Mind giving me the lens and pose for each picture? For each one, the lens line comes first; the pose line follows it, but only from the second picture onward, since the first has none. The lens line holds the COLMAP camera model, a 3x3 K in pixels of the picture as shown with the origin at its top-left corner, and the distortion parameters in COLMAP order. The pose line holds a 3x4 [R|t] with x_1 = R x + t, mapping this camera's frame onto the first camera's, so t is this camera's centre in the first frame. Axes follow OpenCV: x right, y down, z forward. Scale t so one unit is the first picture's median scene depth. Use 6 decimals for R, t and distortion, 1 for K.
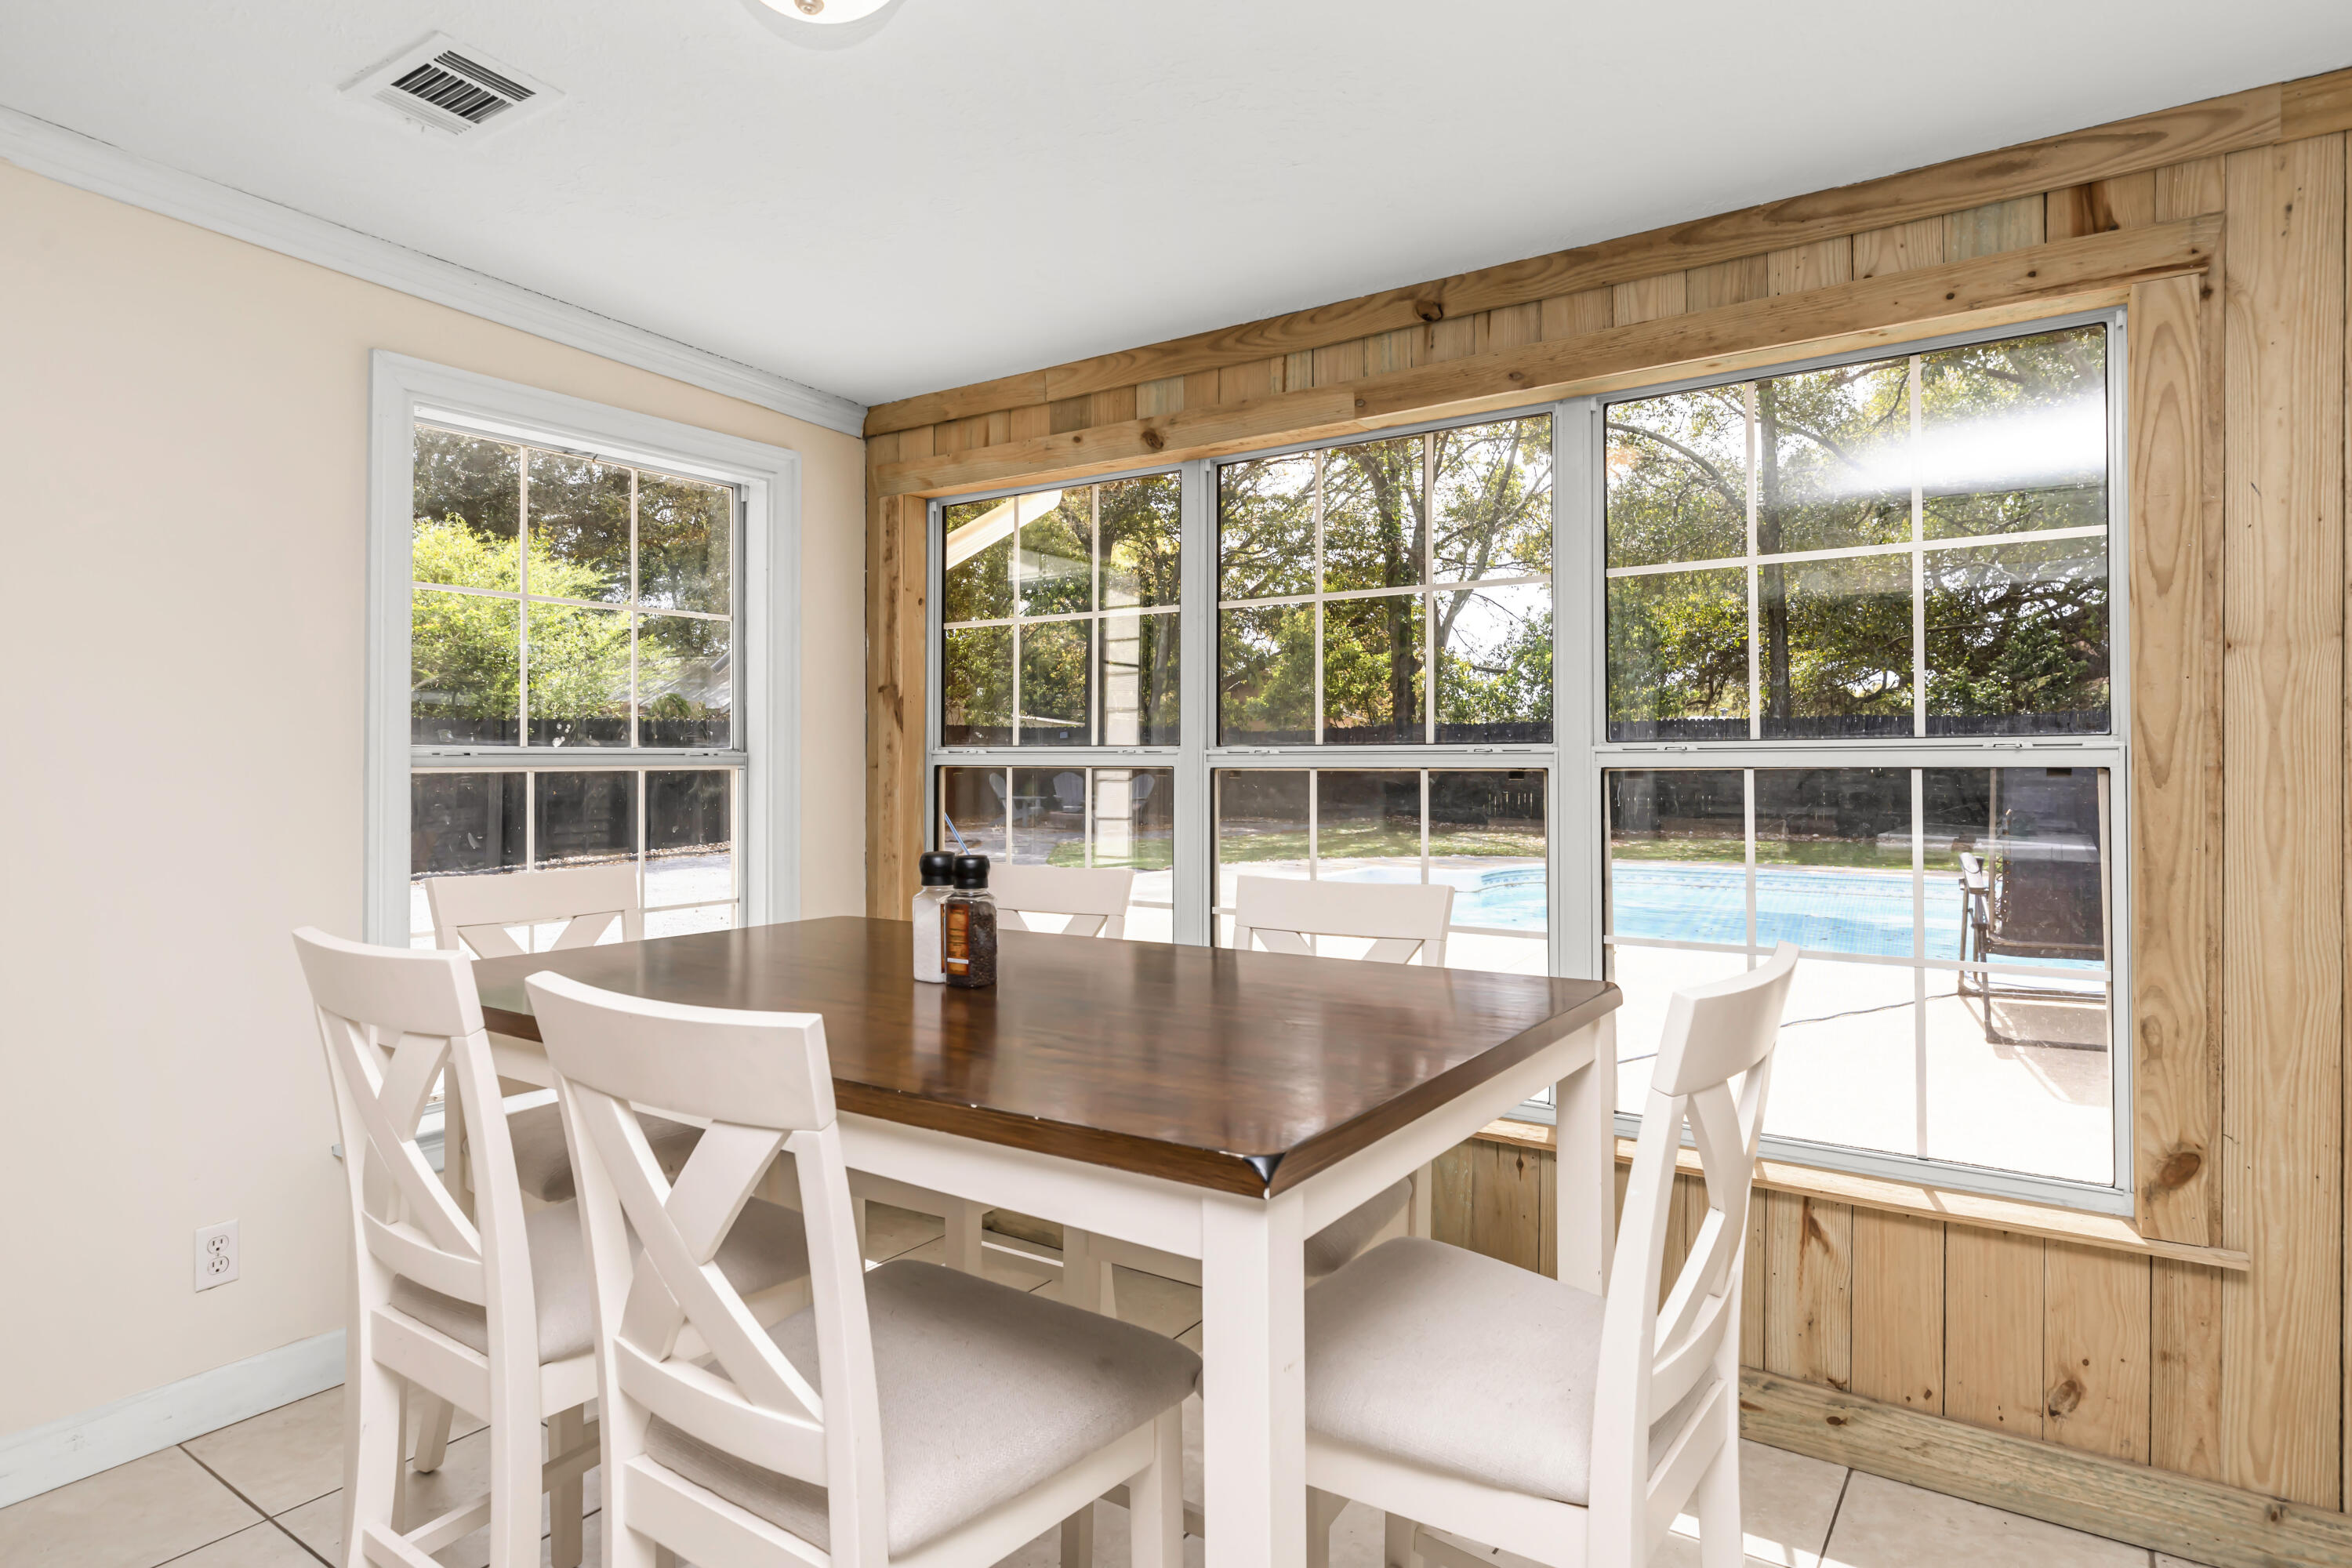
lens RADIAL K [[1317.4, 0, 1185.0], [0, 1317.4, 750.1], [0, 0, 1]] dist [0.001681, -0.000348]
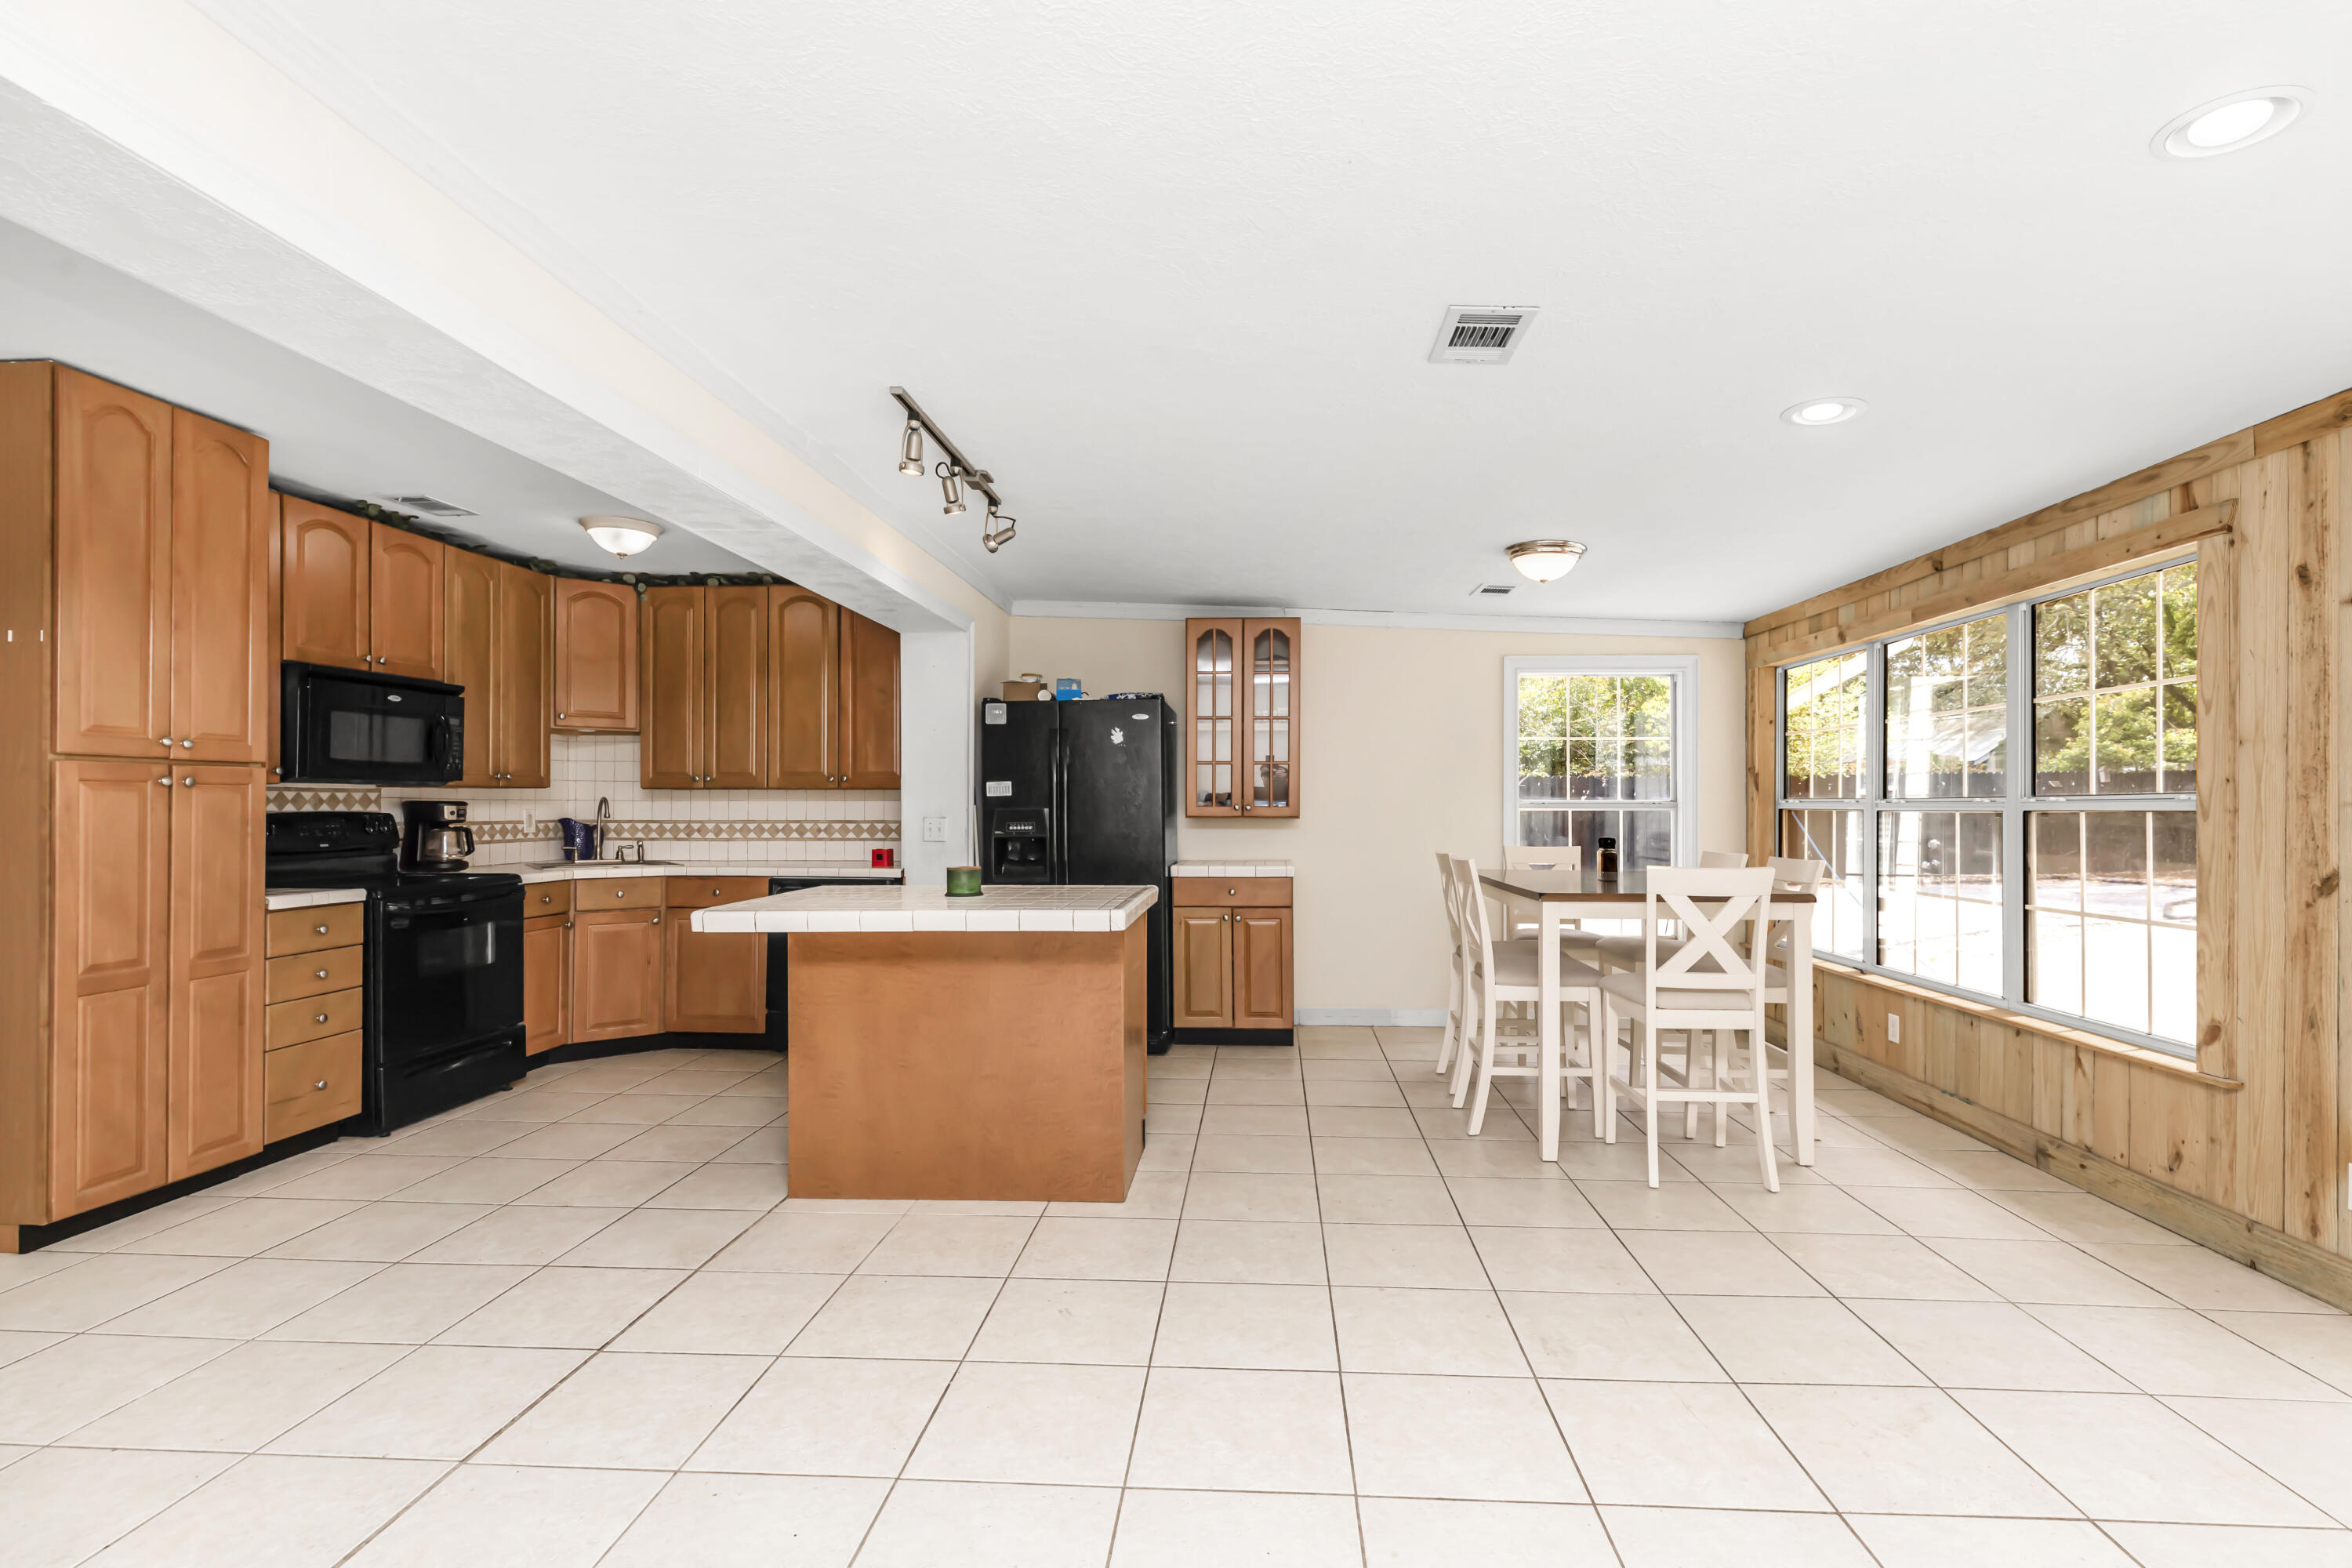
lens RADIAL K [[1078.1, 0, 1205.1], [0, 1078.1, 795.1], [0, 0, 1]] dist [-0.000808, -0.000171]
pose [[0.522478, -0.006320, -0.852630, 1.125016], [0.005239, 0.999977, -0.004201, -0.007947], [0.852637, -0.002272, 0.522499, -0.816214]]
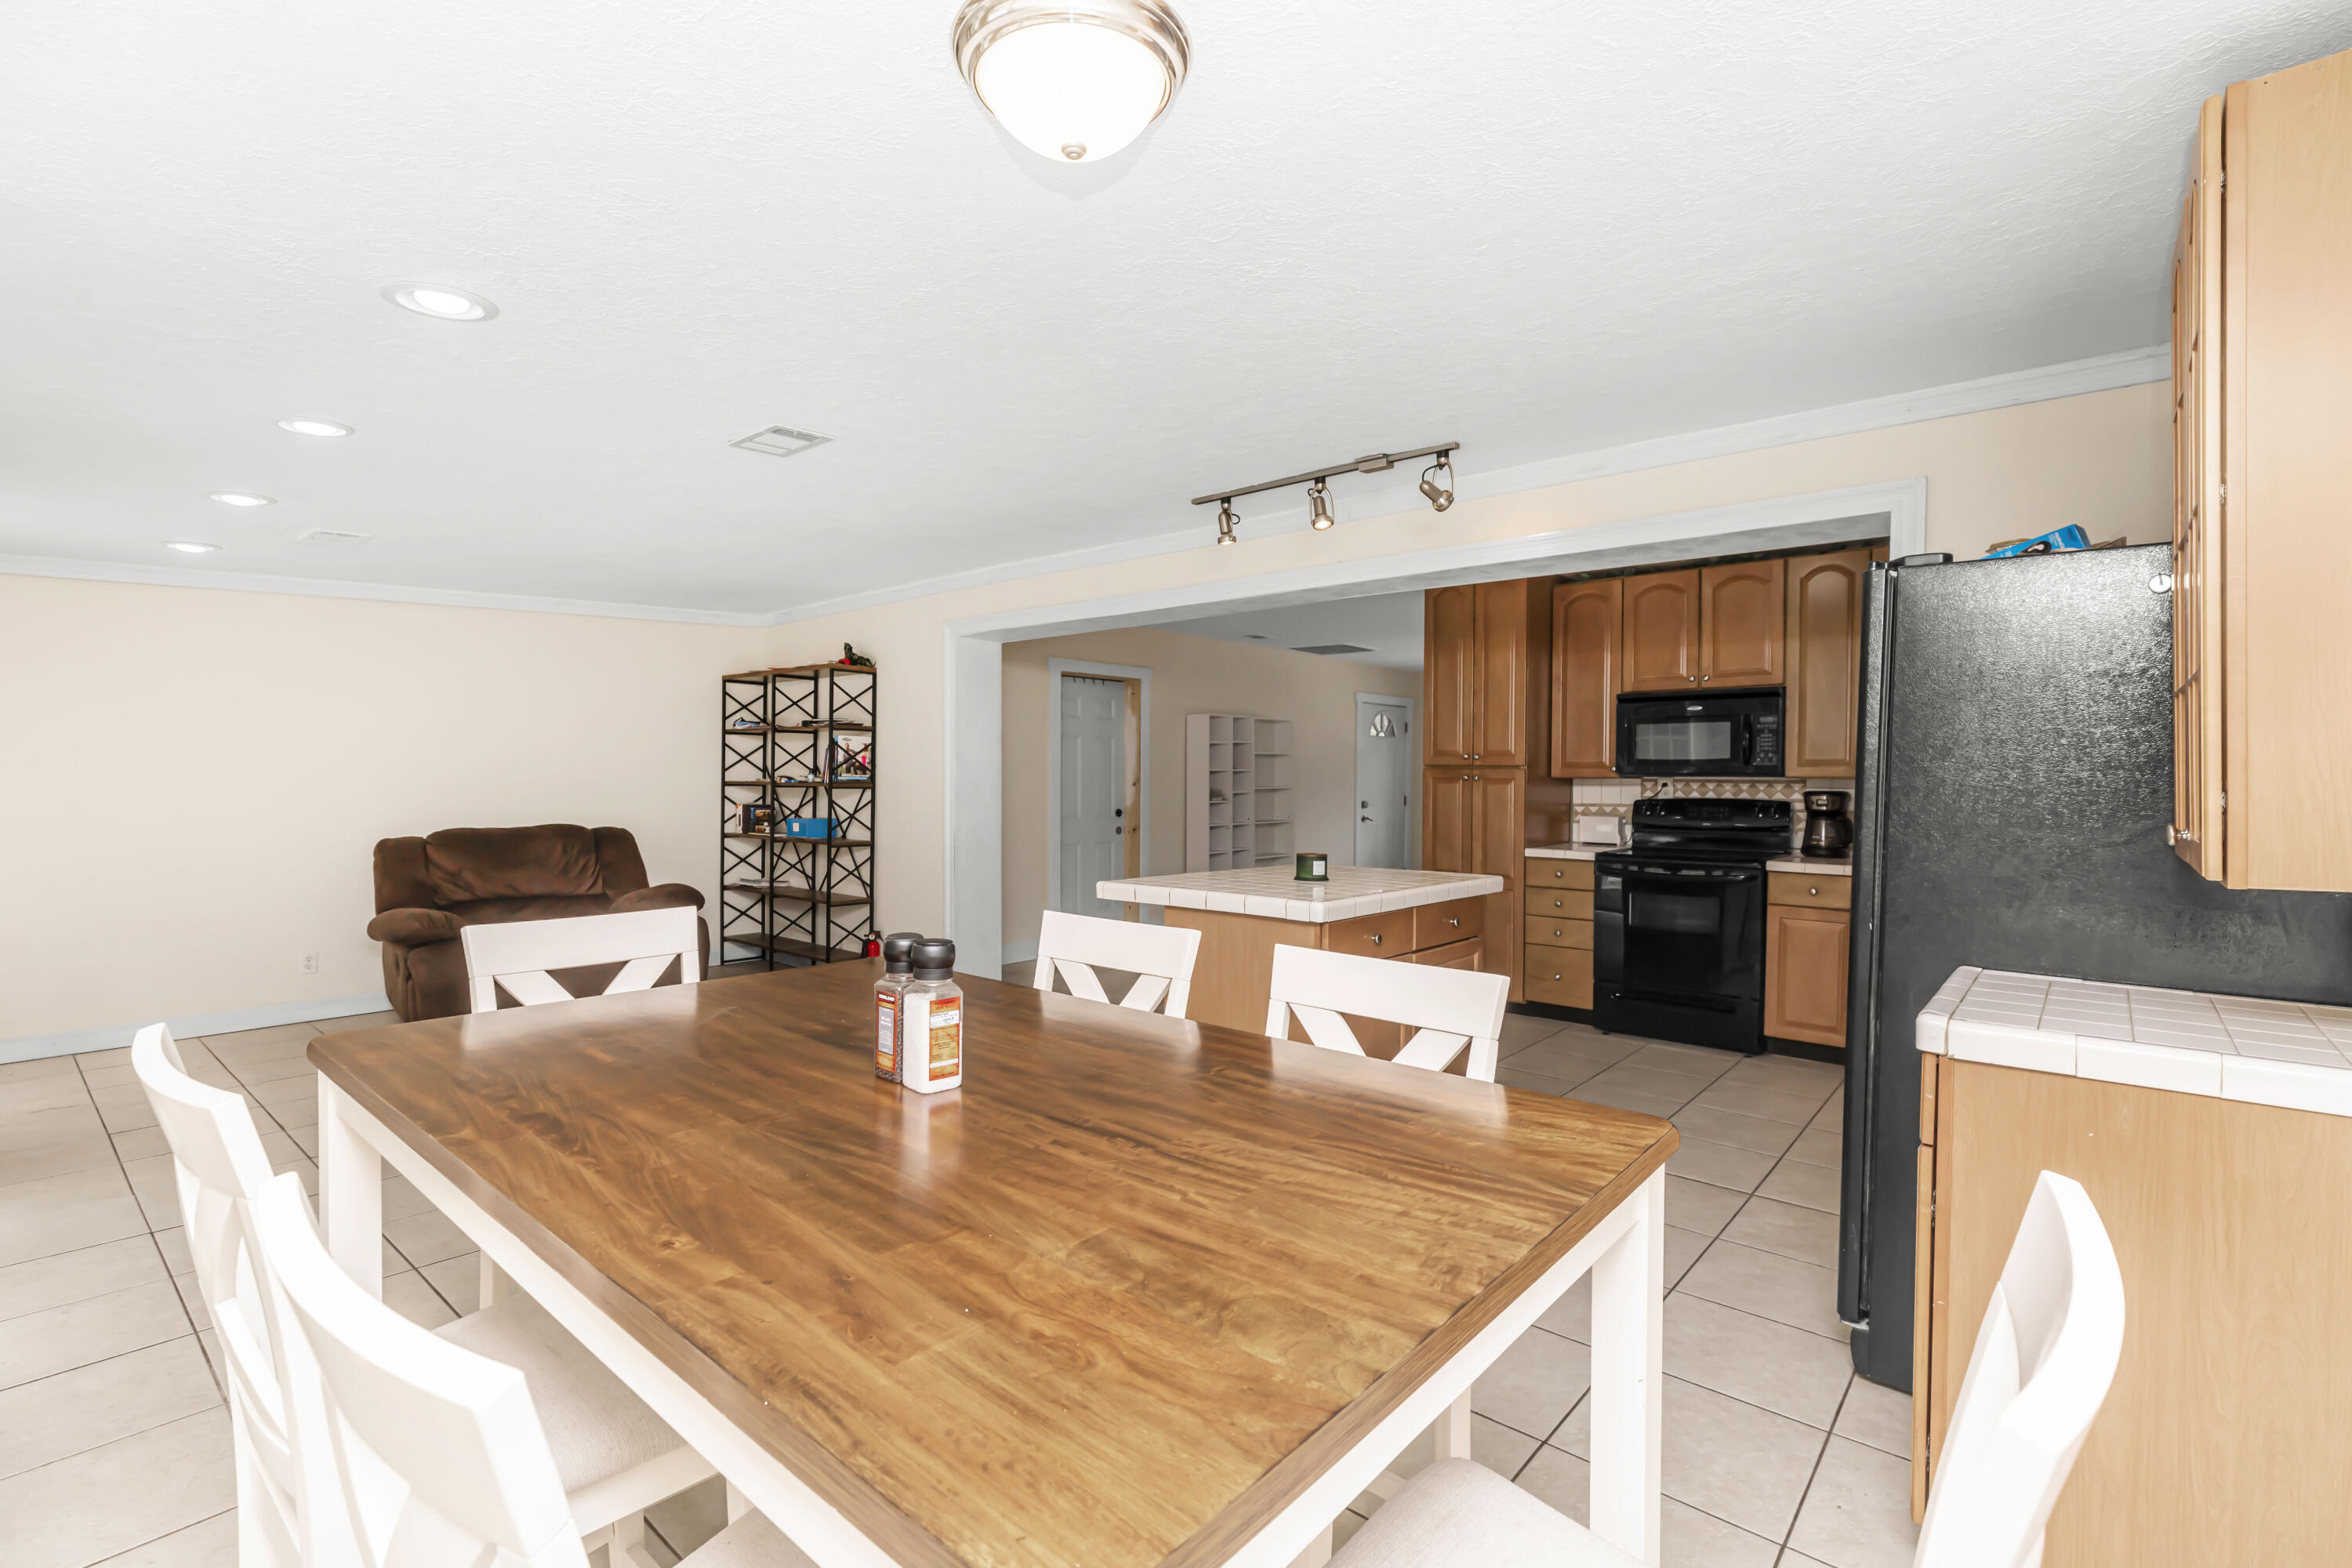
lens RADIAL K [[1078.1, 0, 1192.3], [0, 1078.1, 801.0], [0, 0, 1]] dist [-0.000808, -0.000171]
pose [[-0.995260, -0.008310, 0.096891, -0.324922], [-0.006786, 0.999848, 0.016049, -0.020519], [-0.097010, 0.015316, -0.995166, 1.348273]]
